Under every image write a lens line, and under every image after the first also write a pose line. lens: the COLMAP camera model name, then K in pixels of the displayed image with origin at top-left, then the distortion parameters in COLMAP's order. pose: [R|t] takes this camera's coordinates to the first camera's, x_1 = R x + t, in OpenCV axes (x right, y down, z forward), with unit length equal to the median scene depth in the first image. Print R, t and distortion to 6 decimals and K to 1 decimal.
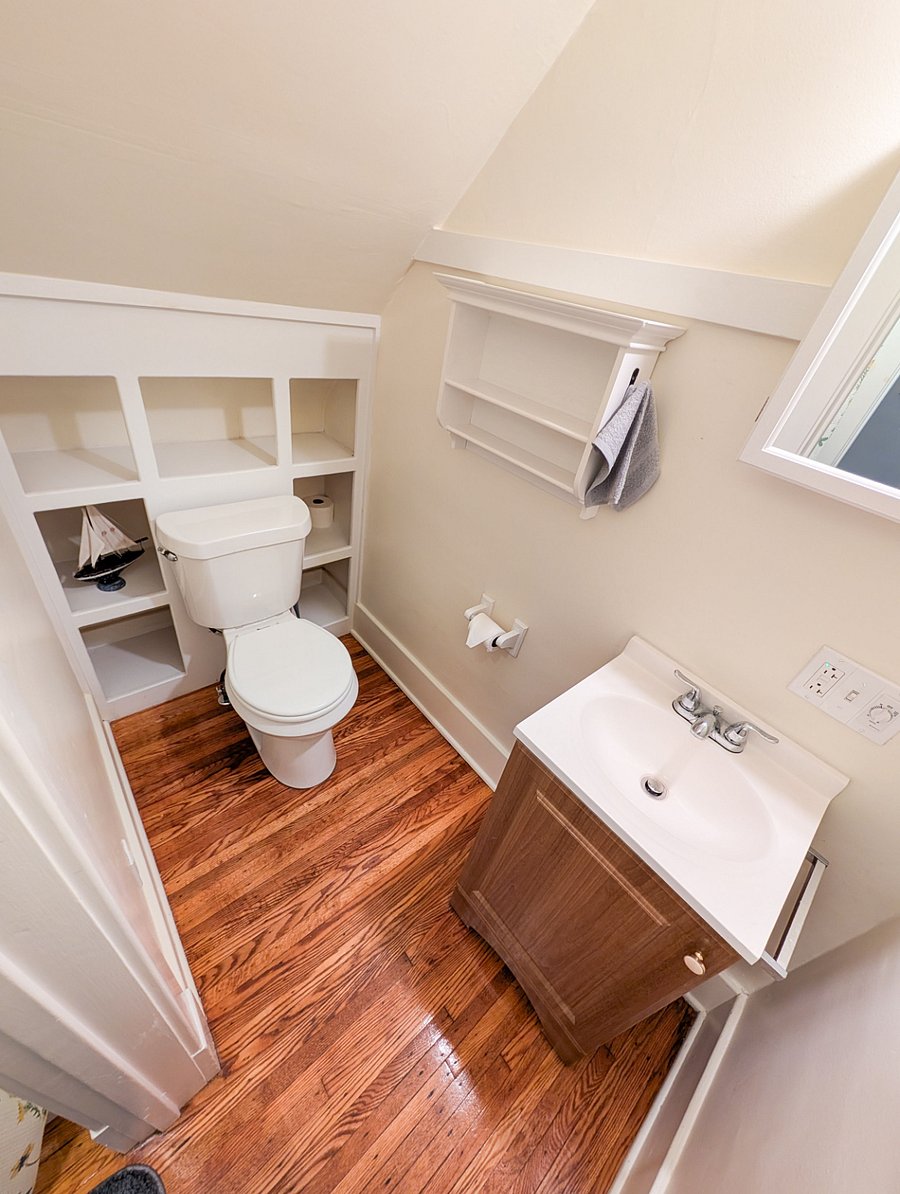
lens RADIAL K [[454.3, 0, 447.4], [0, 454.3, 601.2], [0, 0, 1]] dist [0.003217, 0.000341]
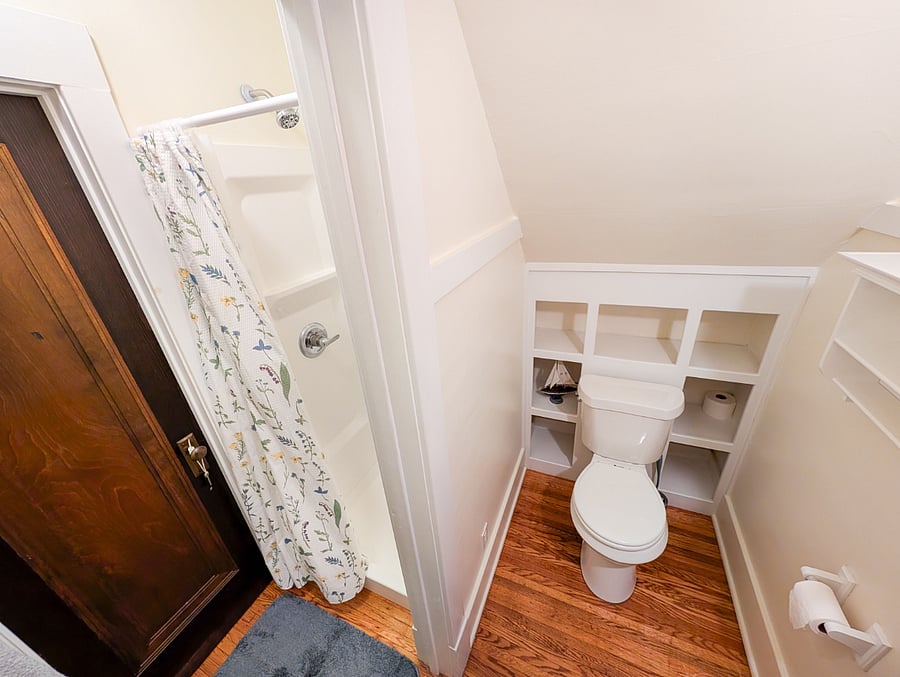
lens RADIAL K [[342.4, 0, 446.5], [0, 342.4, 339.2], [0, 0, 1]] dist [0.003217, 0.000341]
pose [[0.399443, 0.198659, -0.894975, 0.275908], [-0.408036, 0.912736, 0.020488, -0.113392], [0.820946, 0.356998, 0.445646, -0.058718]]
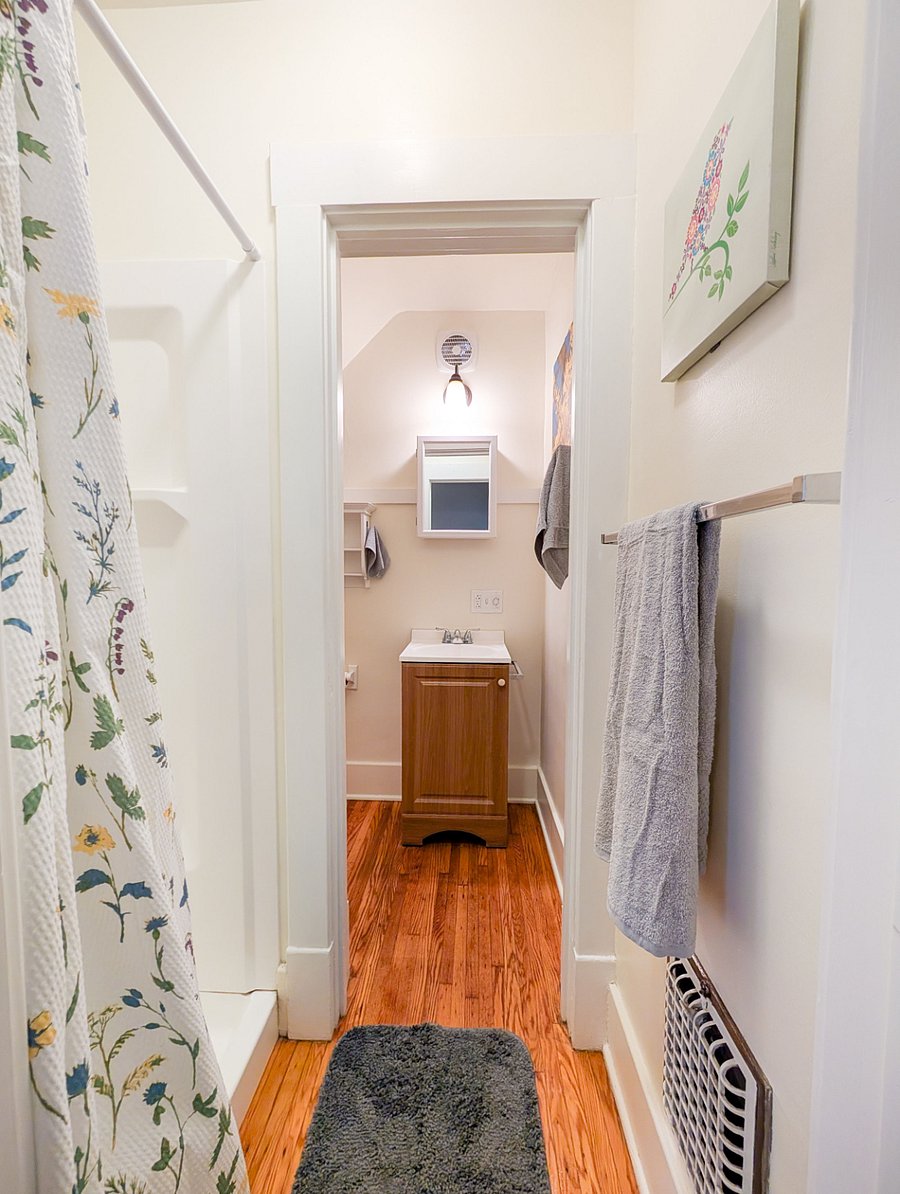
lens RADIAL K [[454.3, 0, 454.6], [0, 454.3, 590.9], [0, 0, 1]] dist [0.003217, 0.000341]
pose [[0.669939, -0.208540, 0.712526, -0.717906], [0.522483, 0.814269, -0.252936, 0.441683], [-0.527441, 0.541734, 0.654469, -0.449667]]
